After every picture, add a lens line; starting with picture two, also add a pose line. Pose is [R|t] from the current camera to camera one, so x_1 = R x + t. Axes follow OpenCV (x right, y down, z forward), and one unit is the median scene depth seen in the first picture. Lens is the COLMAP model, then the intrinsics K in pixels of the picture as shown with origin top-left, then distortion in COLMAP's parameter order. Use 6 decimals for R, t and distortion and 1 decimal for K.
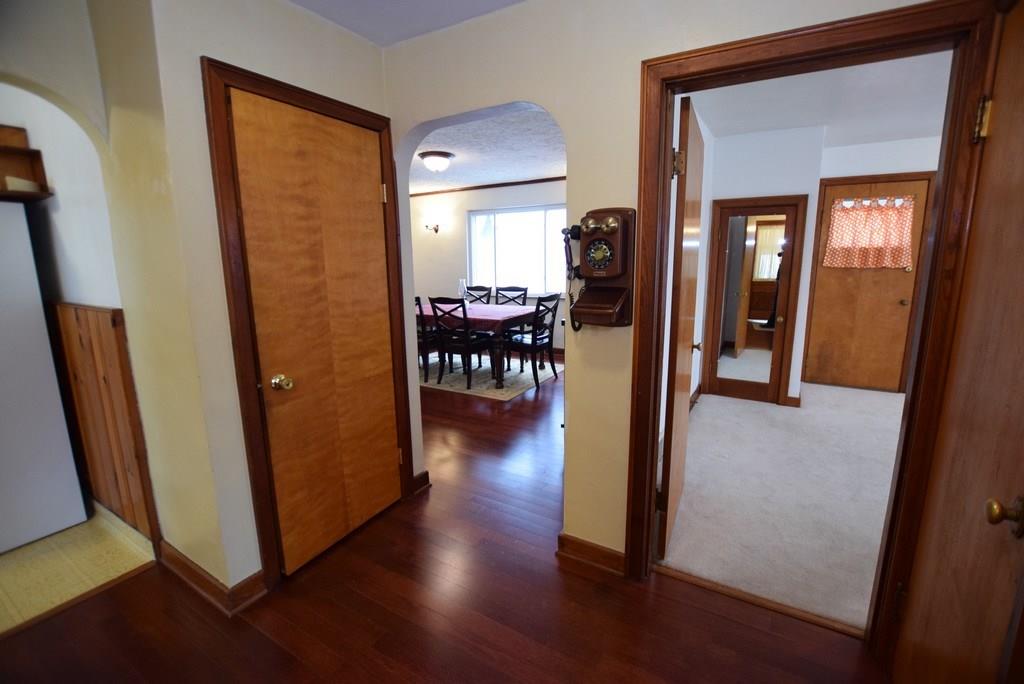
lens RADIAL K [[451.4, 0, 511.7], [0, 451.4, 343.3], [0, 0, 1]] dist [-0.032210, -0.000388]
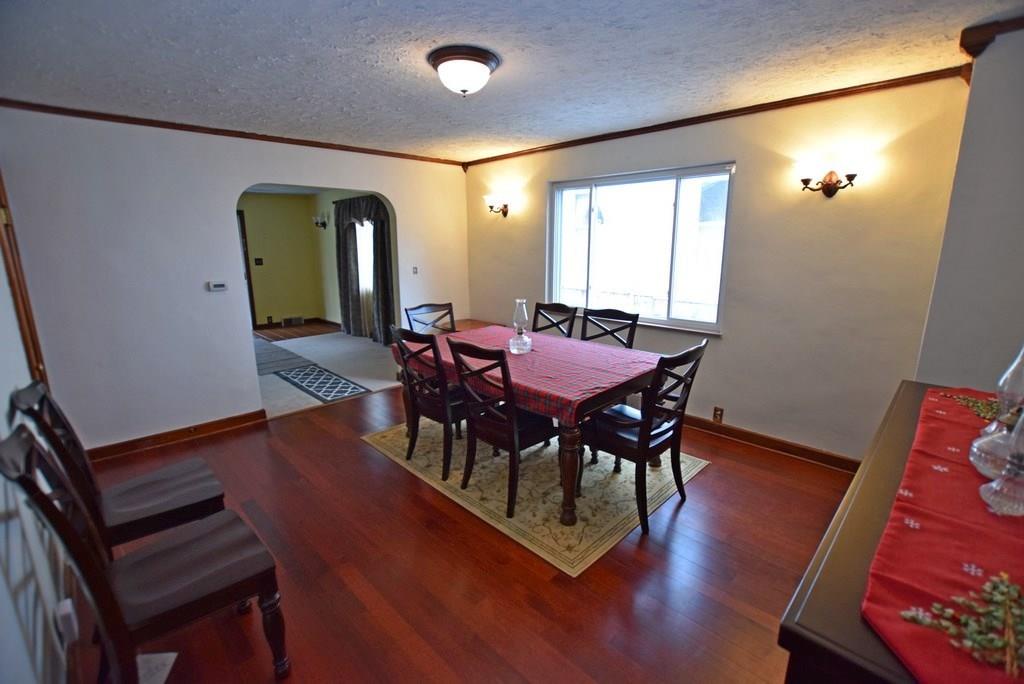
lens RADIAL K [[451.4, 0, 515.1], [0, 451.4, 342.3], [0, 0, 1]] dist [-0.032210, -0.000388]
pose [[0.972854, 0.064431, -0.222268, 0.013610], [-0.057451, 0.997635, 0.037736, -0.109686], [0.224173, -0.023942, 0.974255, 0.446308]]
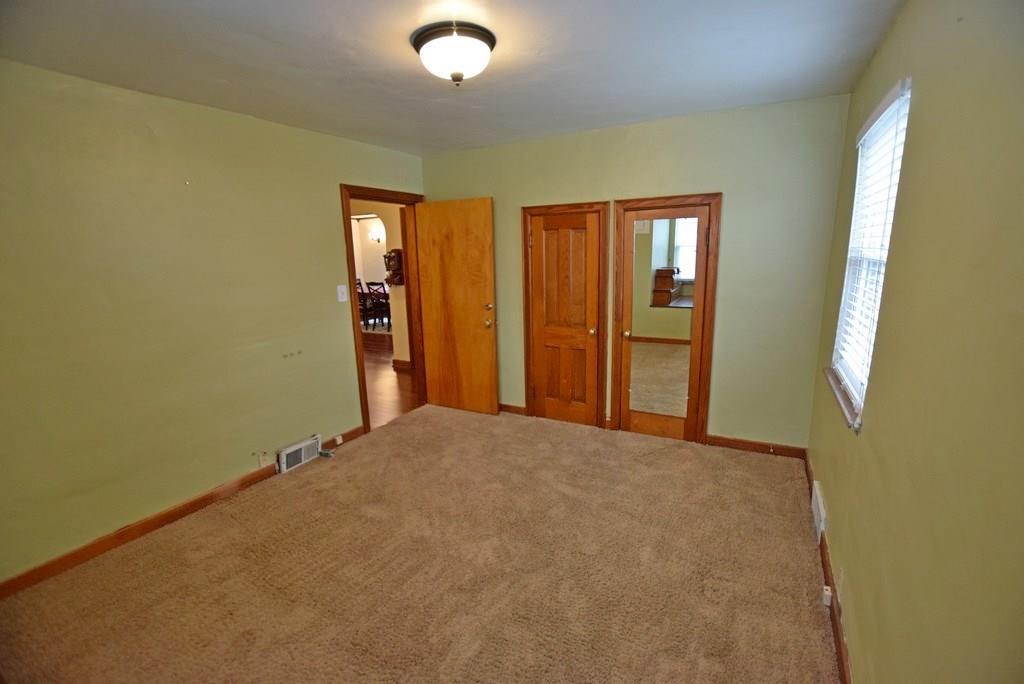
lens RADIAL K [[451.4, 0, 515.7], [0, 451.4, 349.1], [0, 0, 1]] dist [-0.032210, -0.000388]
pose [[0.998958, -0.014574, 0.043250, 0.307044], [0.013531, 0.999613, 0.024320, 0.118988], [-0.043588, -0.023709, 0.998768, -0.767842]]
